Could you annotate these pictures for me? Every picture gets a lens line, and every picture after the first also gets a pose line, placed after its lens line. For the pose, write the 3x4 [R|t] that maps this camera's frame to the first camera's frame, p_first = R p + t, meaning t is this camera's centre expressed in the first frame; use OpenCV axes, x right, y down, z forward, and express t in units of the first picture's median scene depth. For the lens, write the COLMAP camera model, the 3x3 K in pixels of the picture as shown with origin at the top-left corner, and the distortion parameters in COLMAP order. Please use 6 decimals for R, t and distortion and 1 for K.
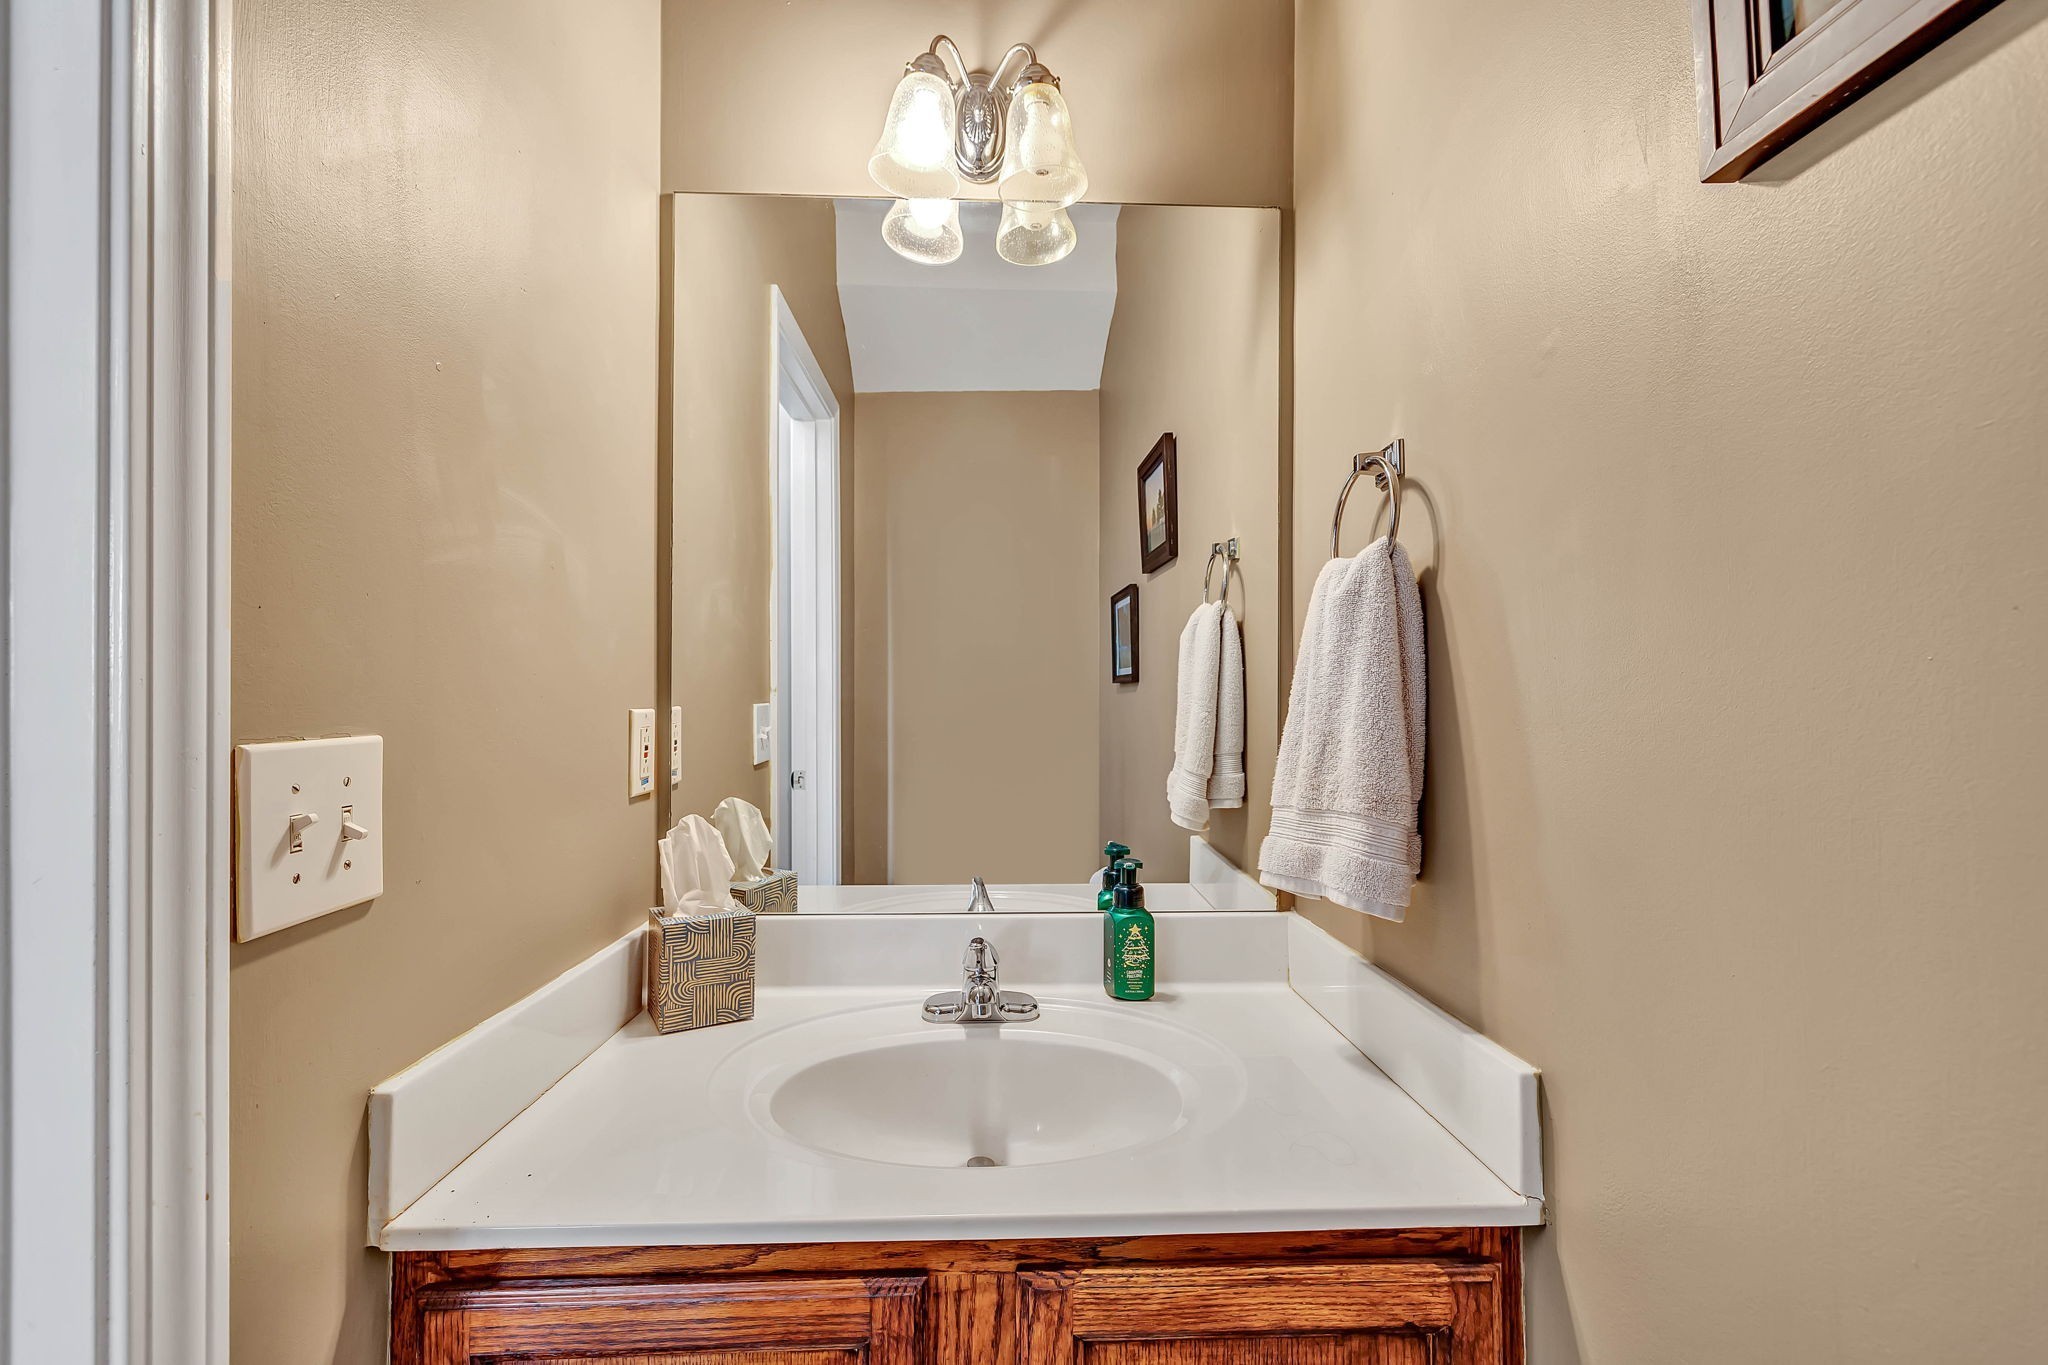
lens RADIAL K [[873.0, 0, 1019.7], [0, 873.0, 688.4], [0, 0, 1]] dist [0.000820, 0.000299]
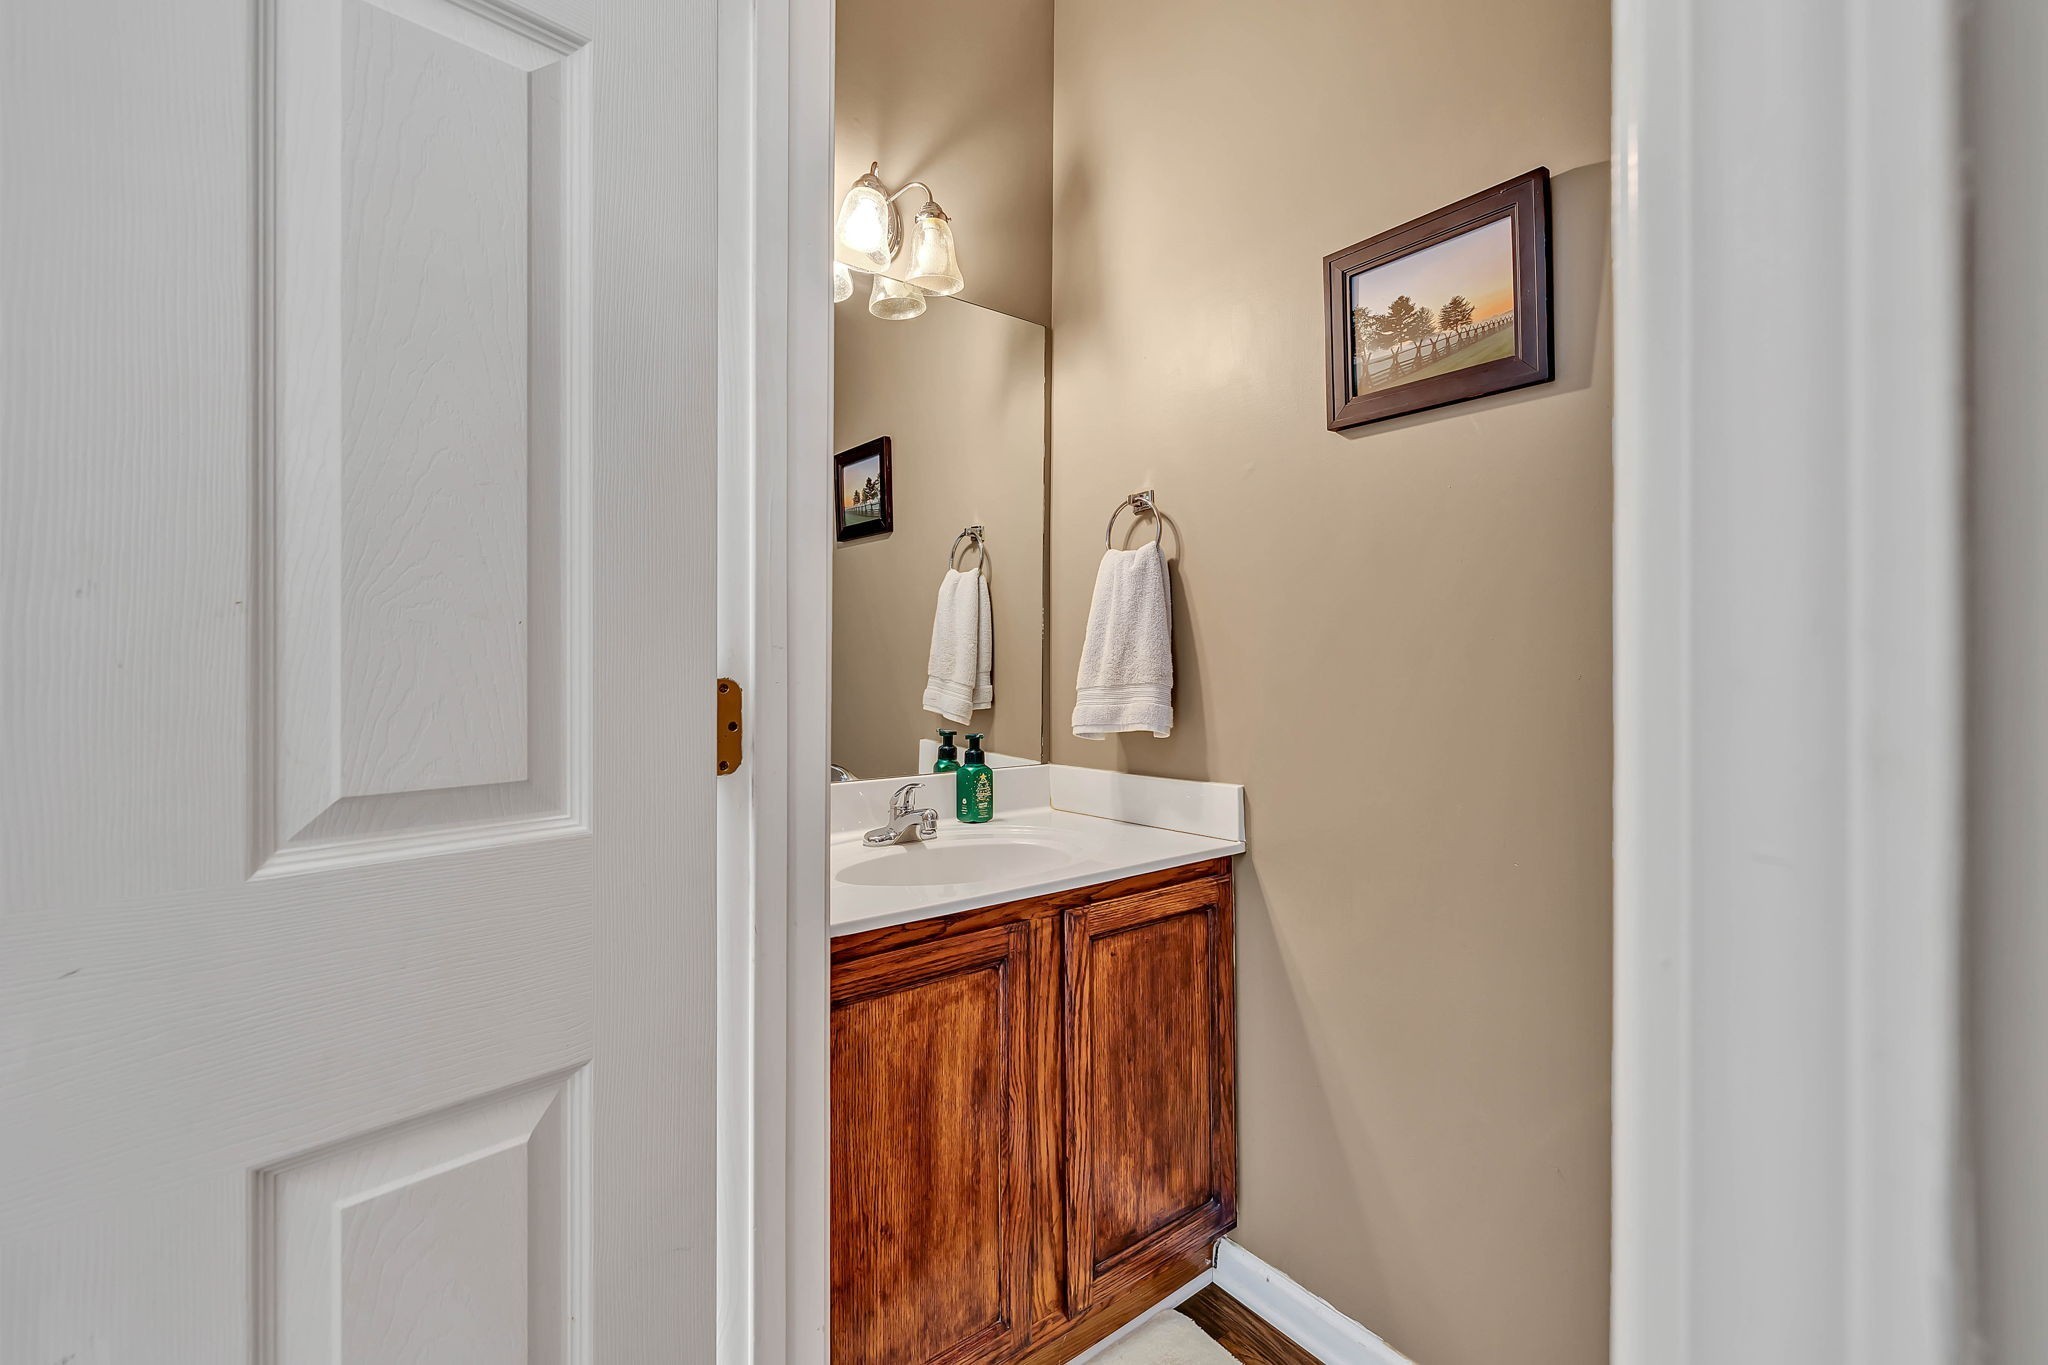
lens RADIAL K [[873.0, 0, 1030.8], [0, 873.0, 662.8], [0, 0, 1]] dist [0.000820, 0.000299]
pose [[0.812499, -0.003926, 0.582949, -0.958739], [-0.000676, 0.999970, 0.007677, 0.083192], [-0.582962, -0.006632, 0.812473, -0.423962]]
